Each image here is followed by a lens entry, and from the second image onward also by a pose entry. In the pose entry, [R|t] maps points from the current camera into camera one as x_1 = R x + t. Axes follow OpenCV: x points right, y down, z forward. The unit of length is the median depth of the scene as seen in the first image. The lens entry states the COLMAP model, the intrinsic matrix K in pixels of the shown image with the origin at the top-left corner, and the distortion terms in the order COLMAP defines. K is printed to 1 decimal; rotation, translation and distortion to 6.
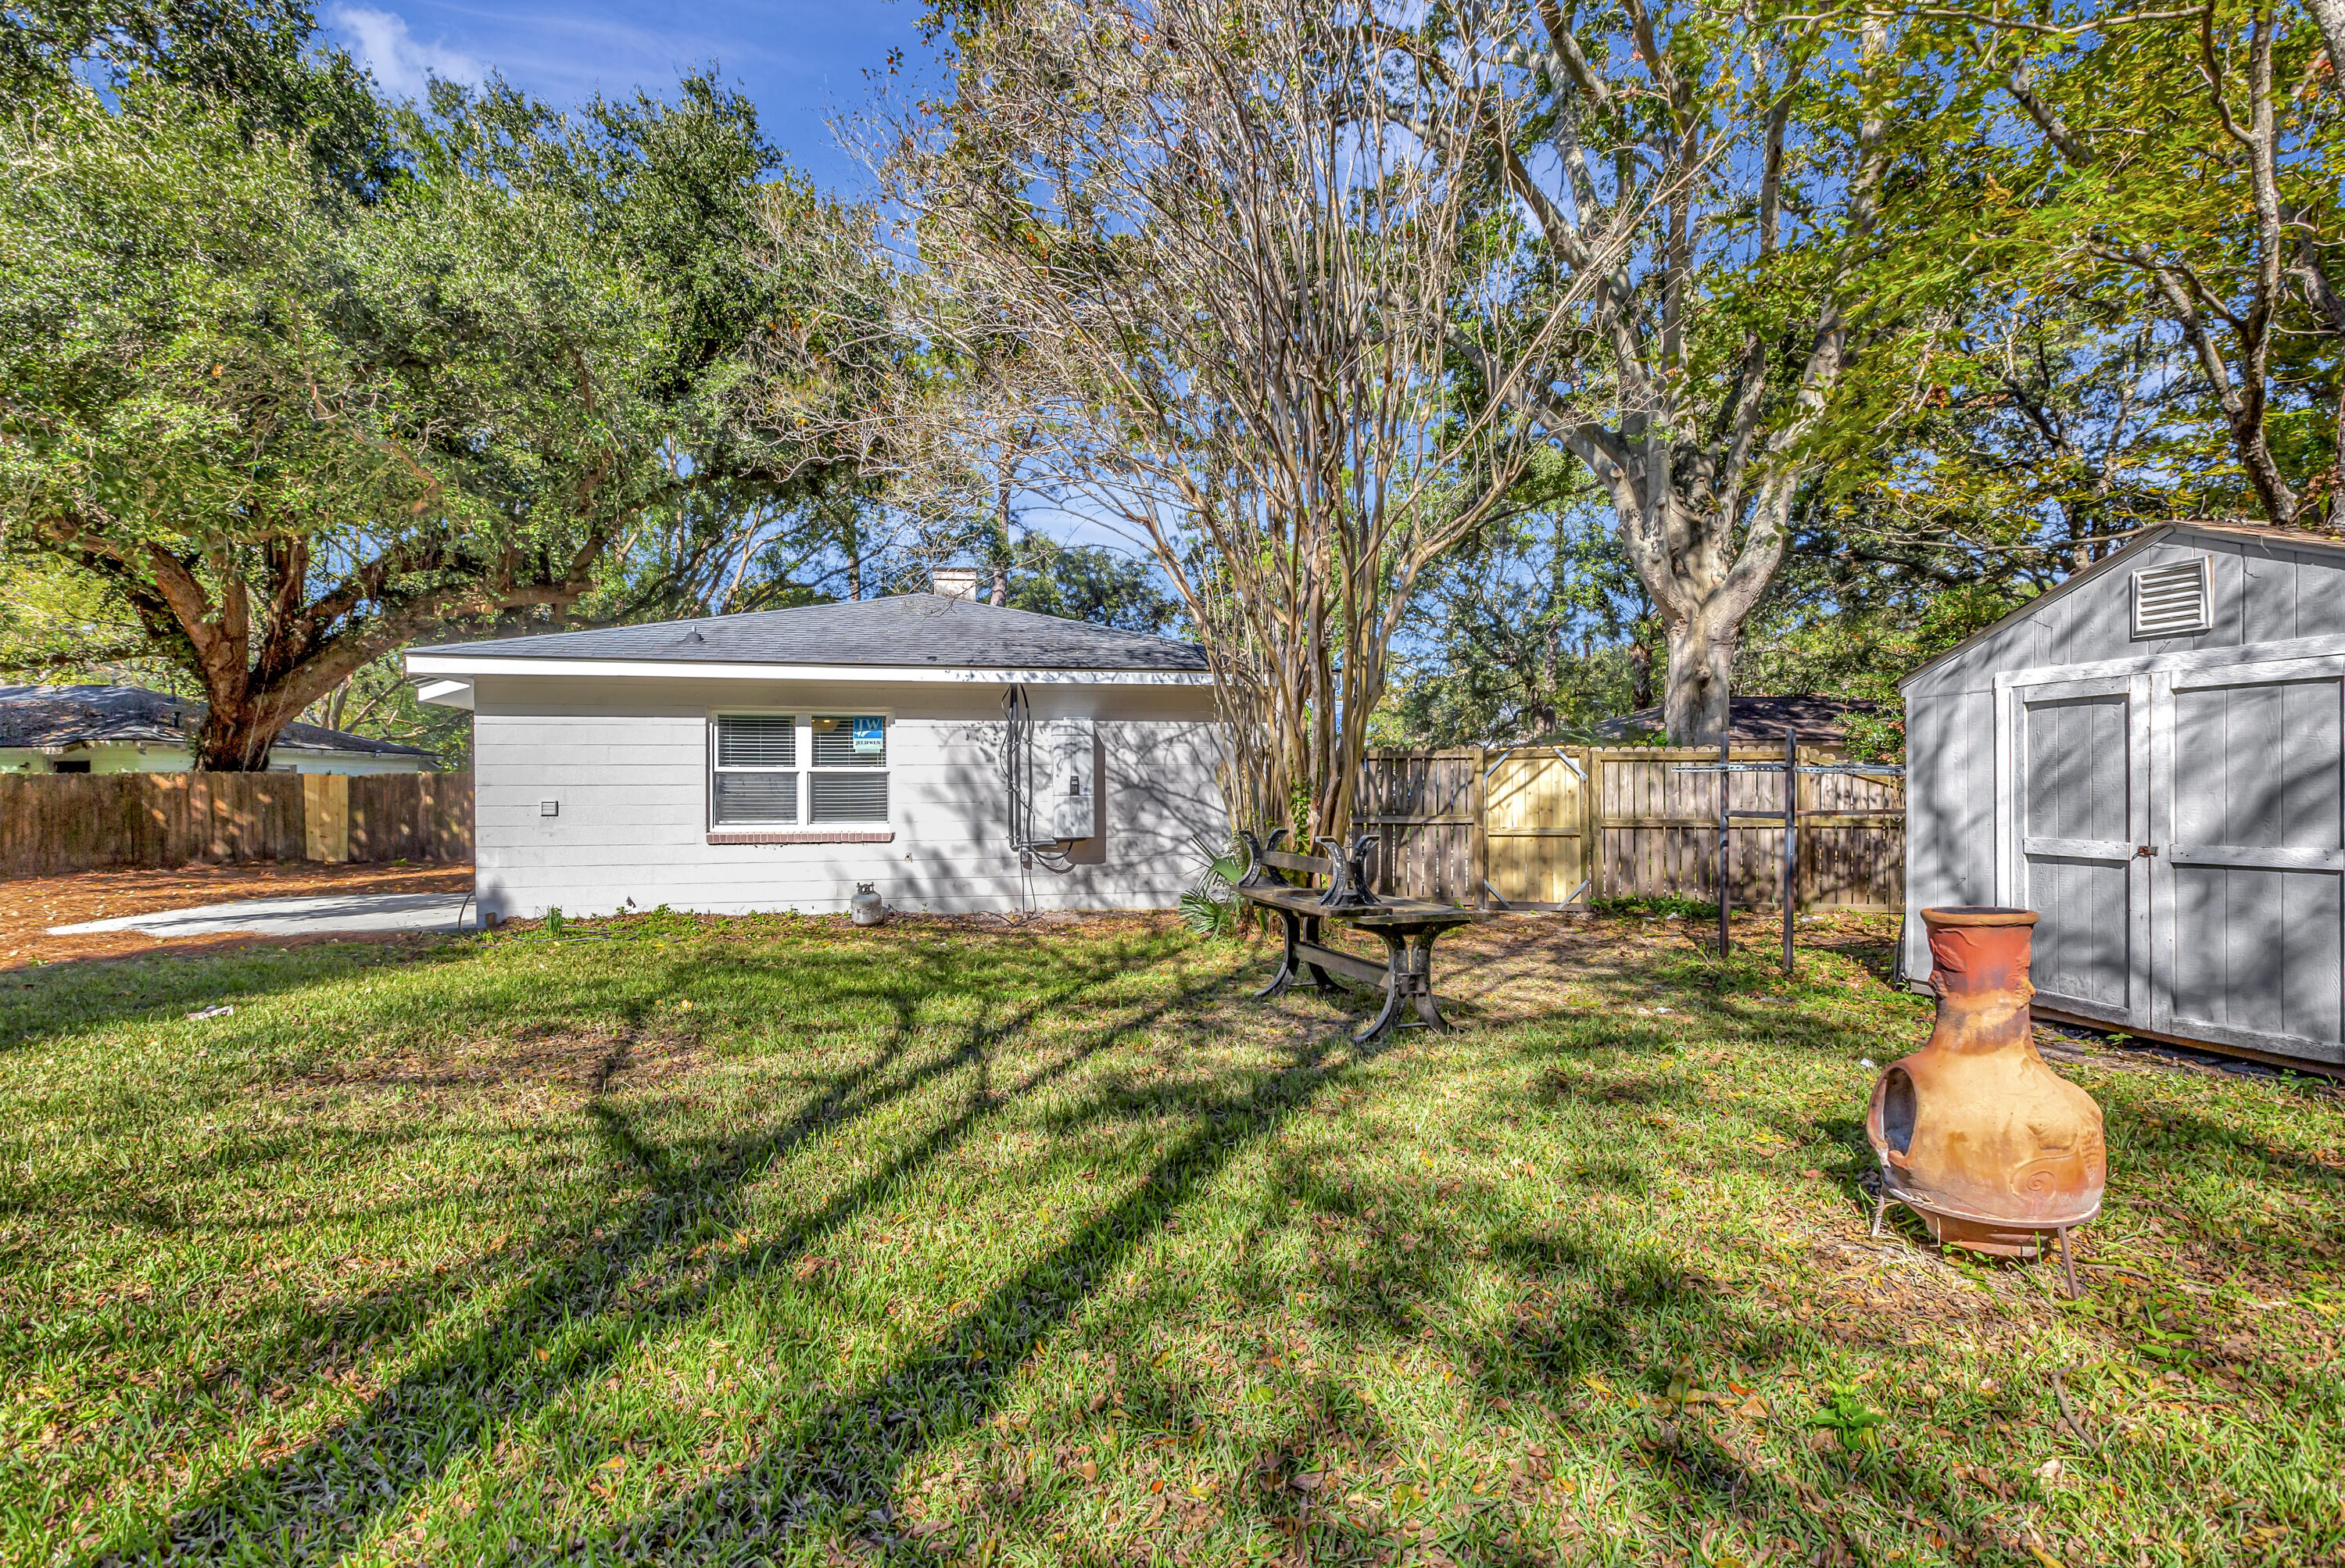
lens RADIAL K [[1076.5, 0, 1167.6], [0, 1076.5, 788.9], [0, 0, 1]] dist [0.001837, -0.000563]
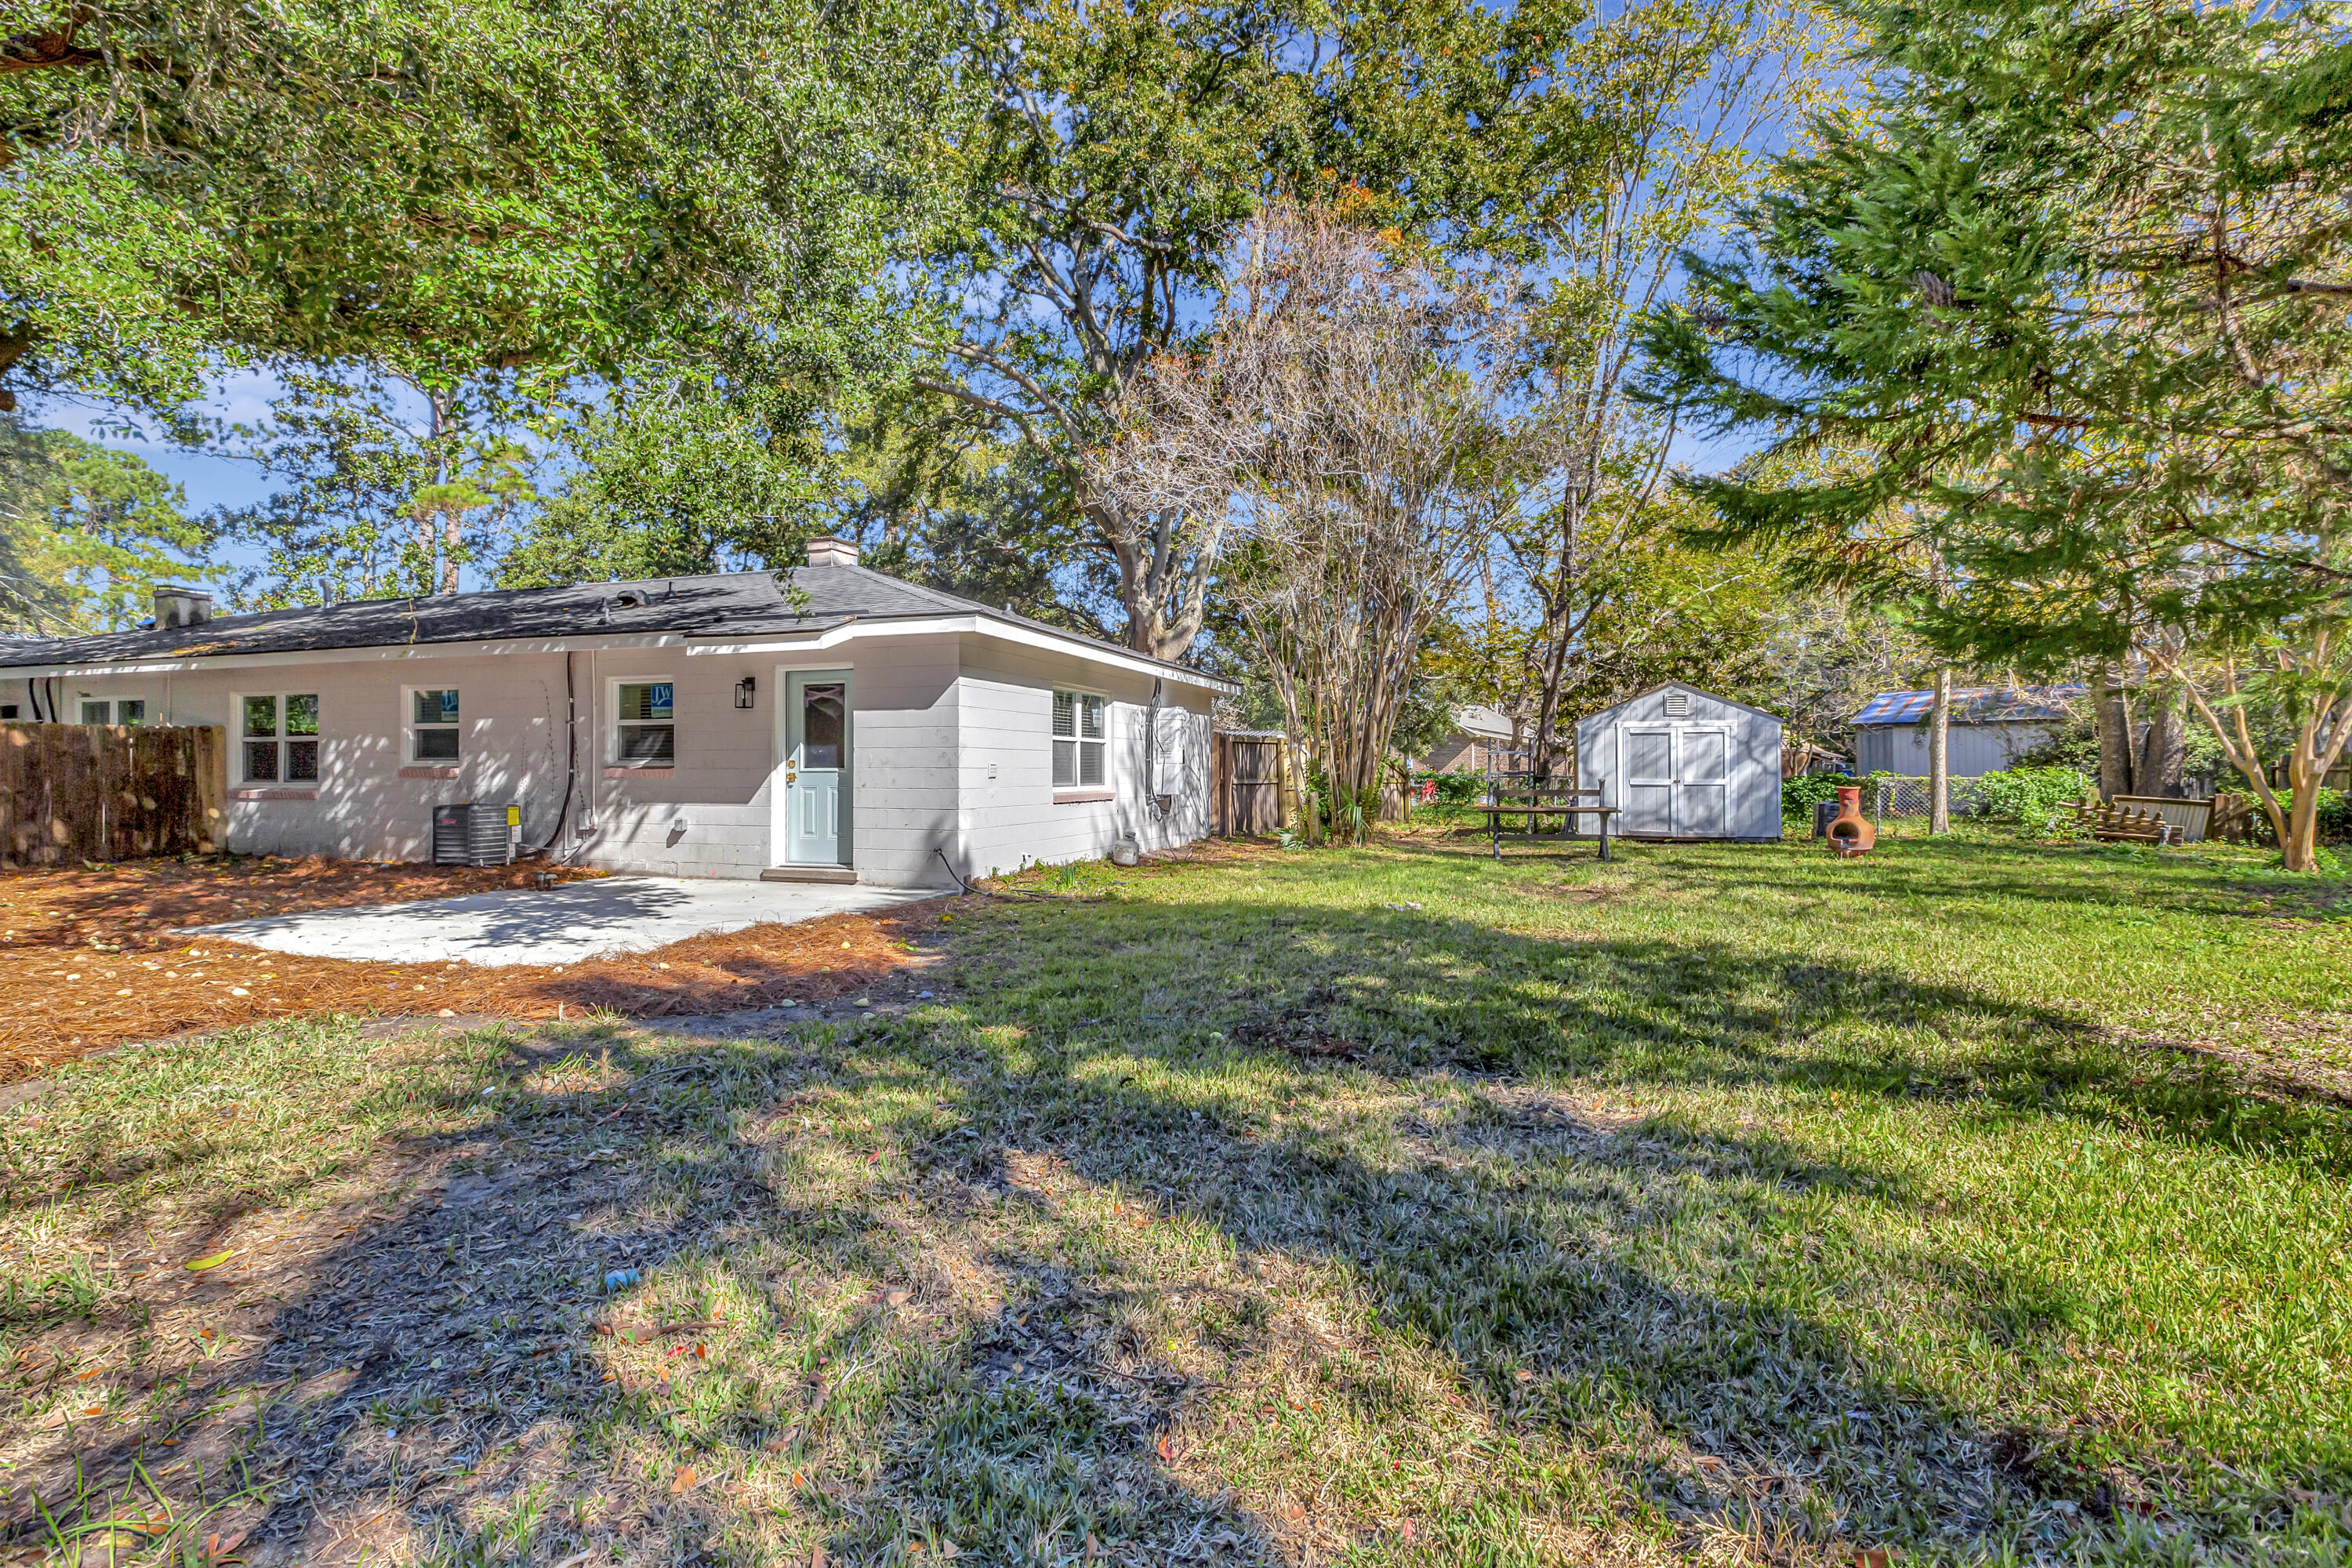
lens RADIAL K [[1079.8, 0, 1171.0], [0, 1079.8, 788.9], [0, 0, 1]] dist [0.001837, -0.000563]
pose [[0.511920, -0.006886, 0.859006, -1.293921], [-0.005728, 0.999918, 0.011428, 0.022424], [-0.859014, -0.010770, 0.511839, 0.333028]]
